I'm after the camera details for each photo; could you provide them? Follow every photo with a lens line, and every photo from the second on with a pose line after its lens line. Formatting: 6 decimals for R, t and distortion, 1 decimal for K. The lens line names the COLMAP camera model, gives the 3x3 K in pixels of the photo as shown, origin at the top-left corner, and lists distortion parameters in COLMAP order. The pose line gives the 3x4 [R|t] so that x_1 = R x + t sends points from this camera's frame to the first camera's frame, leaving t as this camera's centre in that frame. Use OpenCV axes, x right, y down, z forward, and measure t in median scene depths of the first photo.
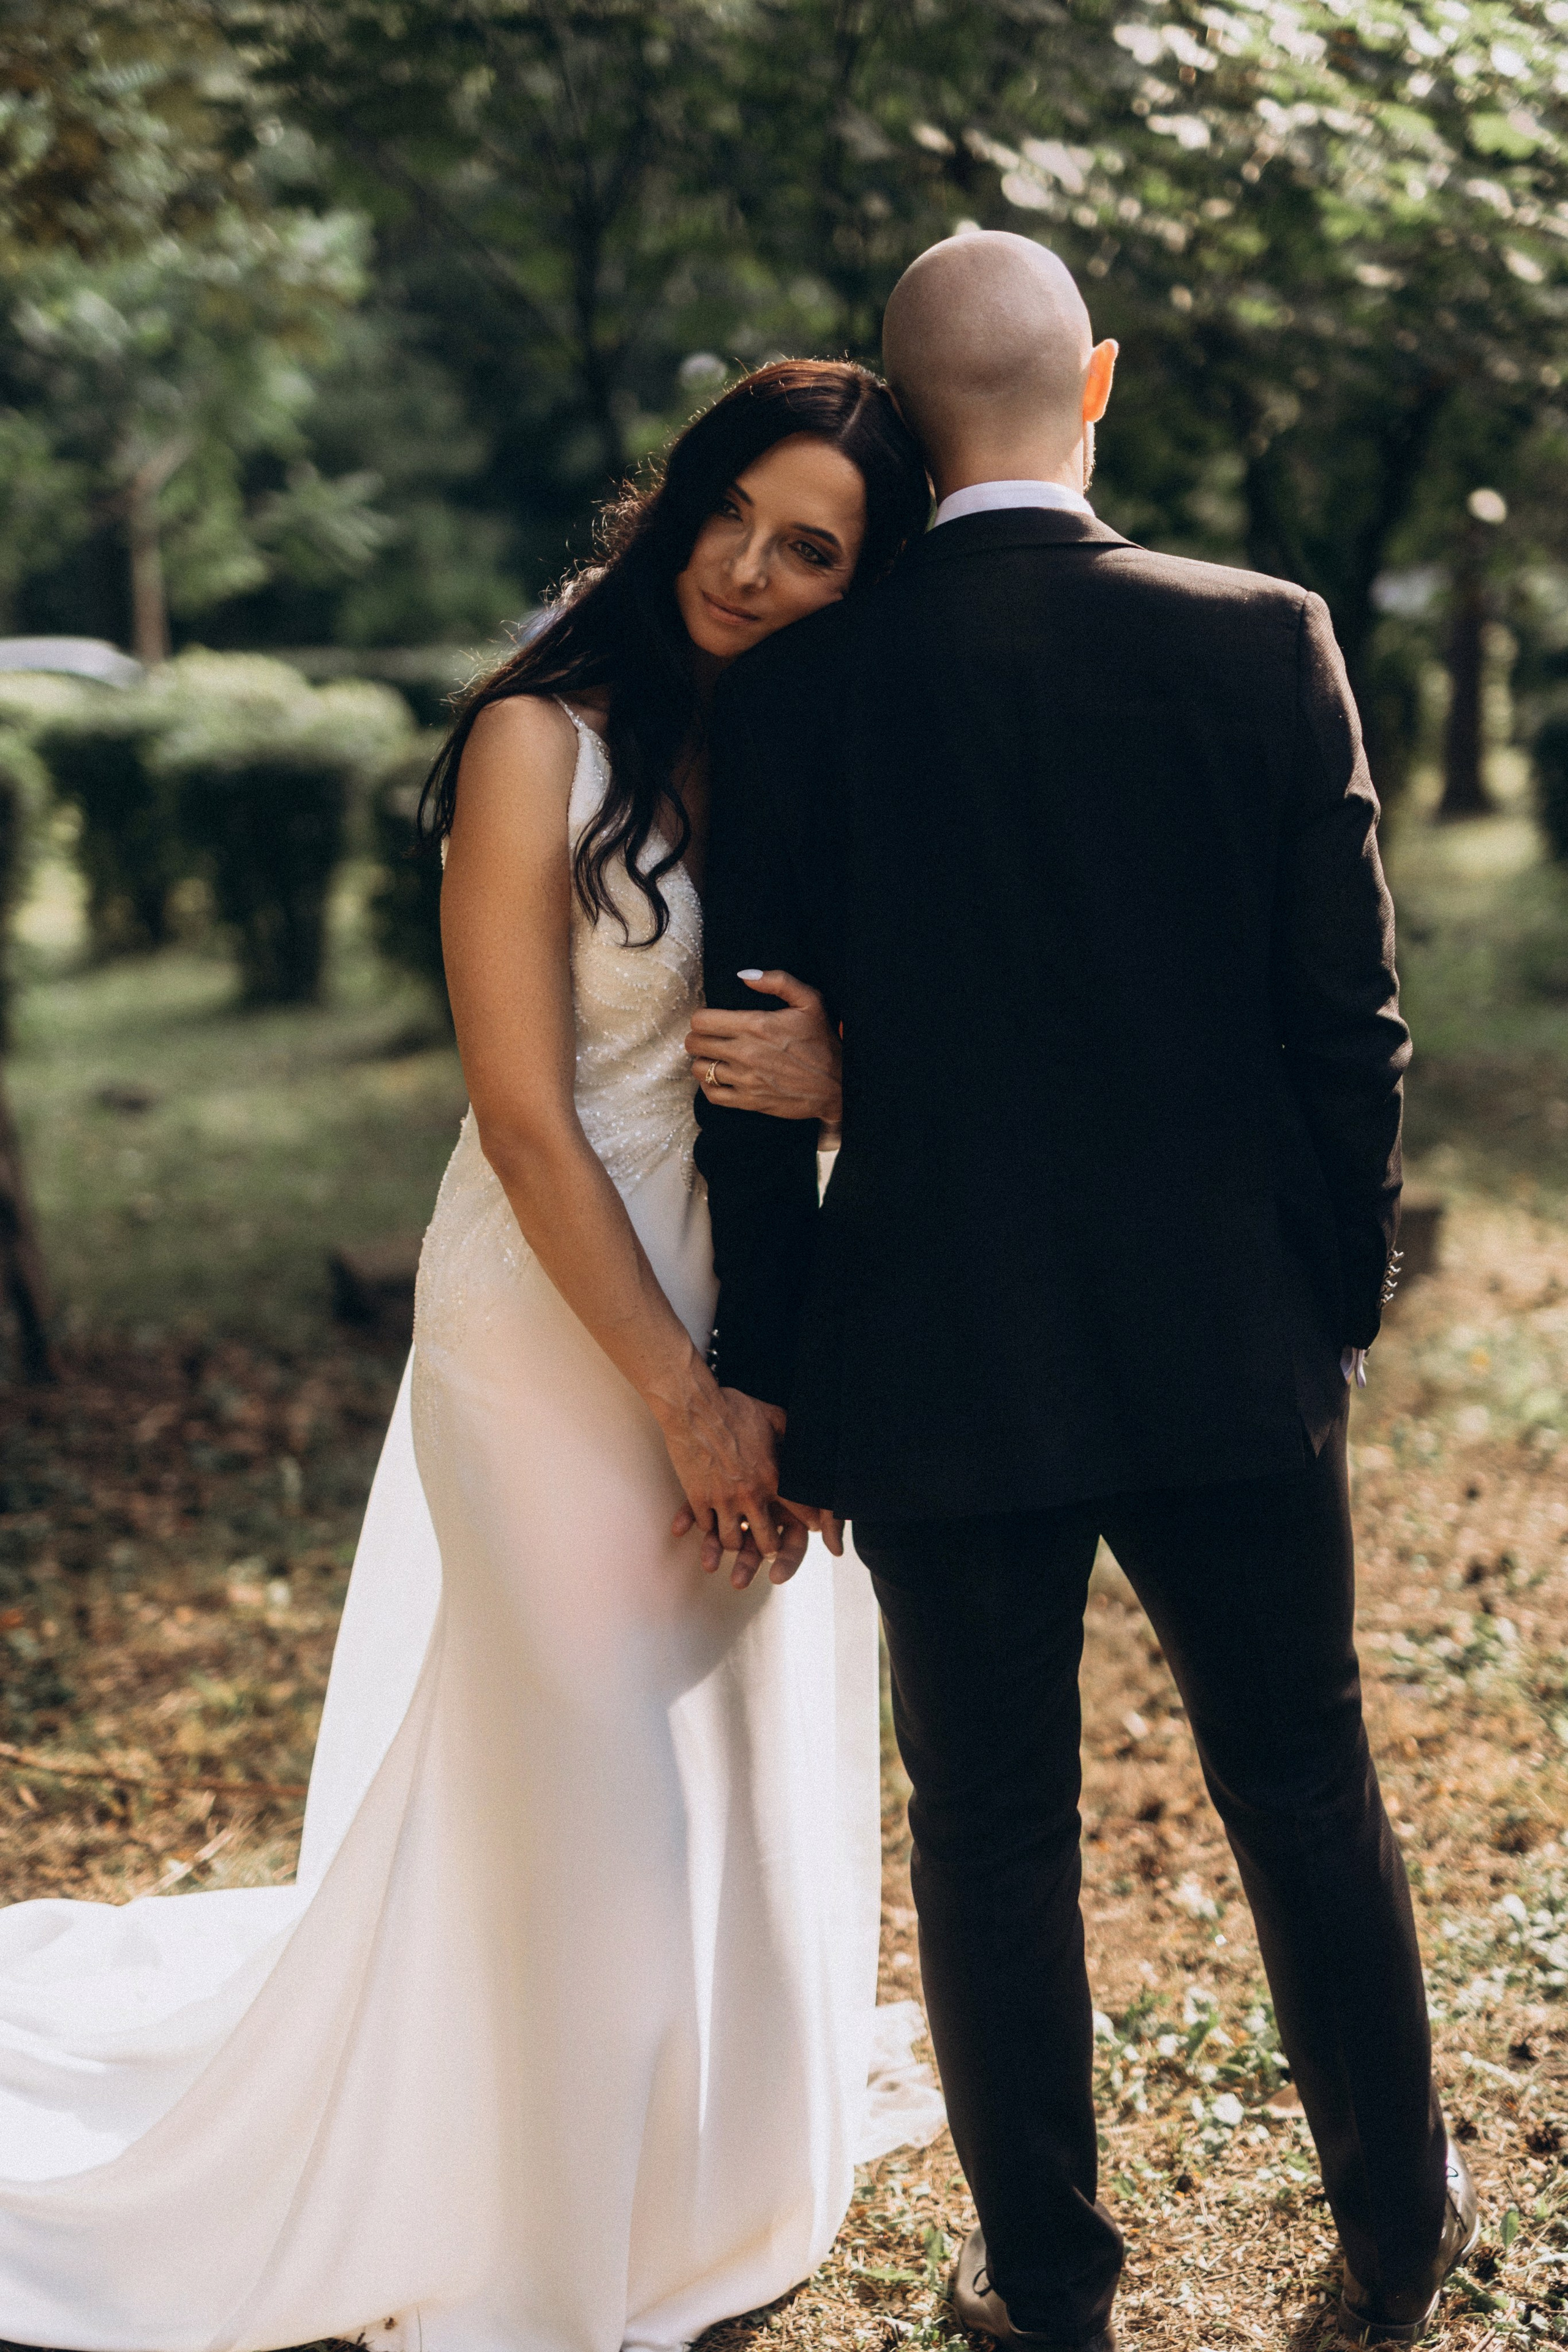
lens RADIAL K [[3413.6, 0, 784.0], [0, 3413.6, 1176.0], [0, 0, 1]] dist [0.010919, -0.060964]
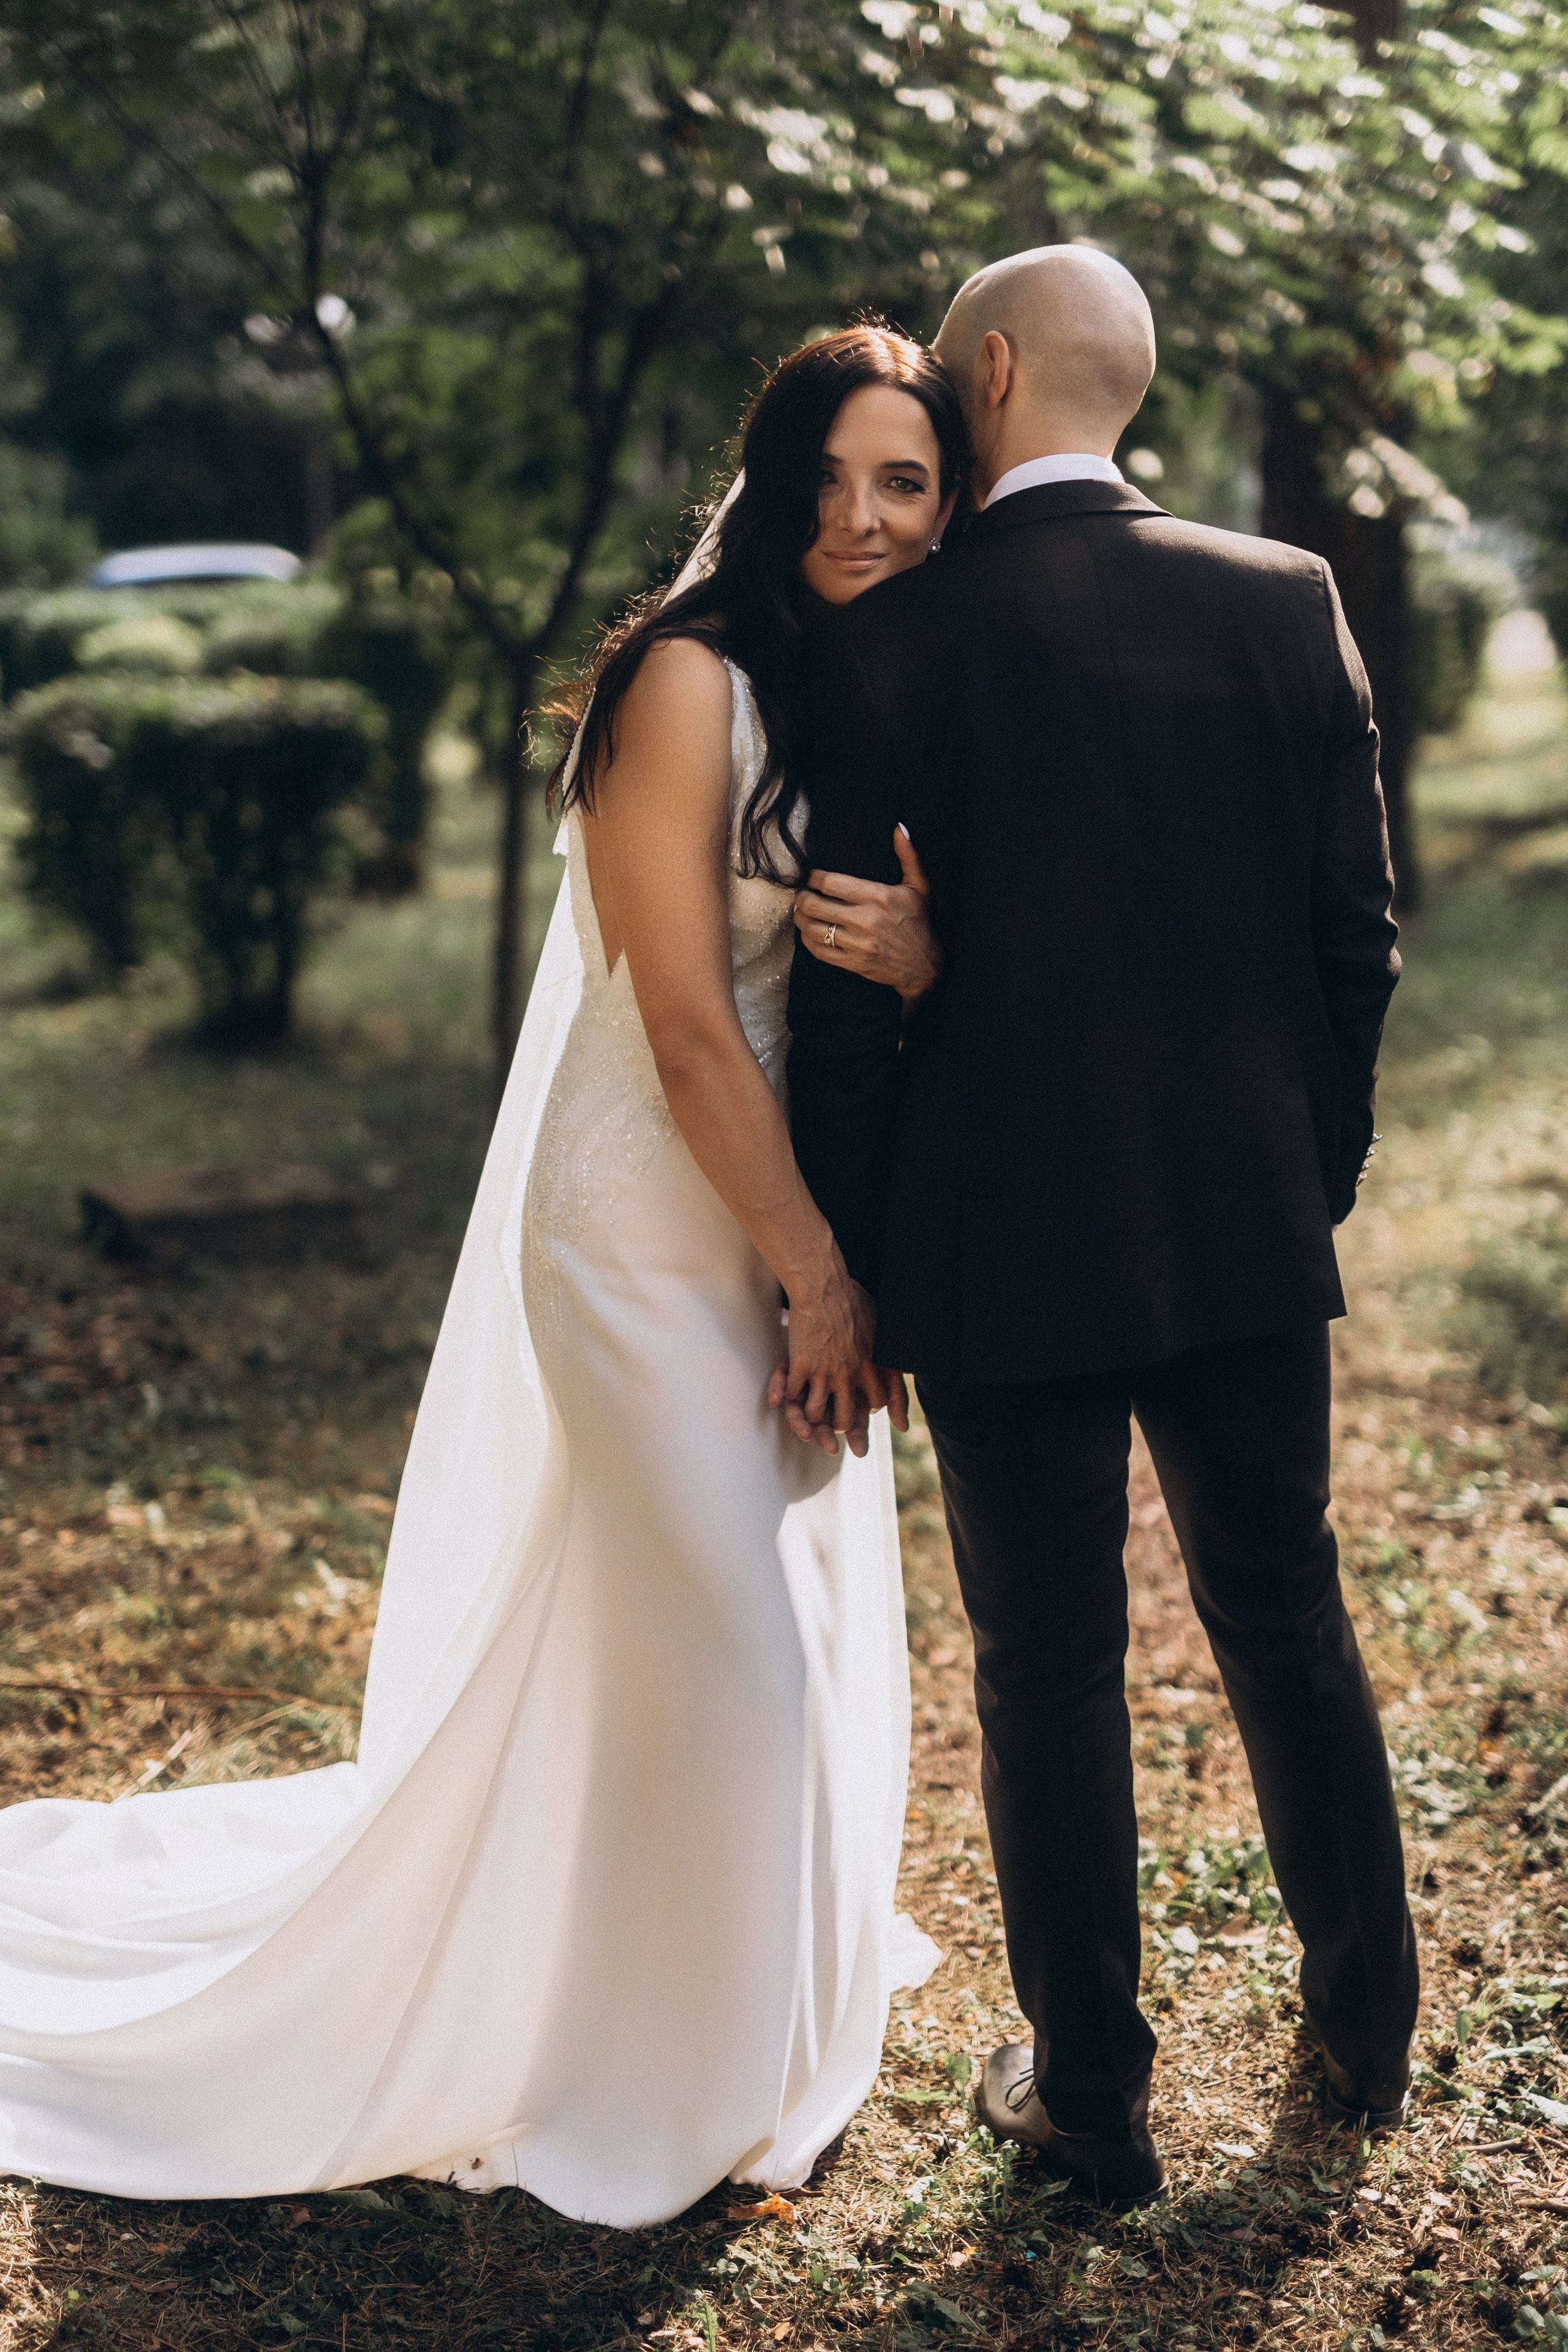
lens RADIAL K [[3413.6, 0, 784.0], [0, 3413.6, 1176.0], [0, 0, 1]] dist [0.010919, -0.060964]
pose [[0.990490, -0.013940, 0.136875, -0.139754], [0.011779, 0.999793, 0.016585, 0.007638], [-0.137078, -0.014815, 0.990449, -0.063503]]
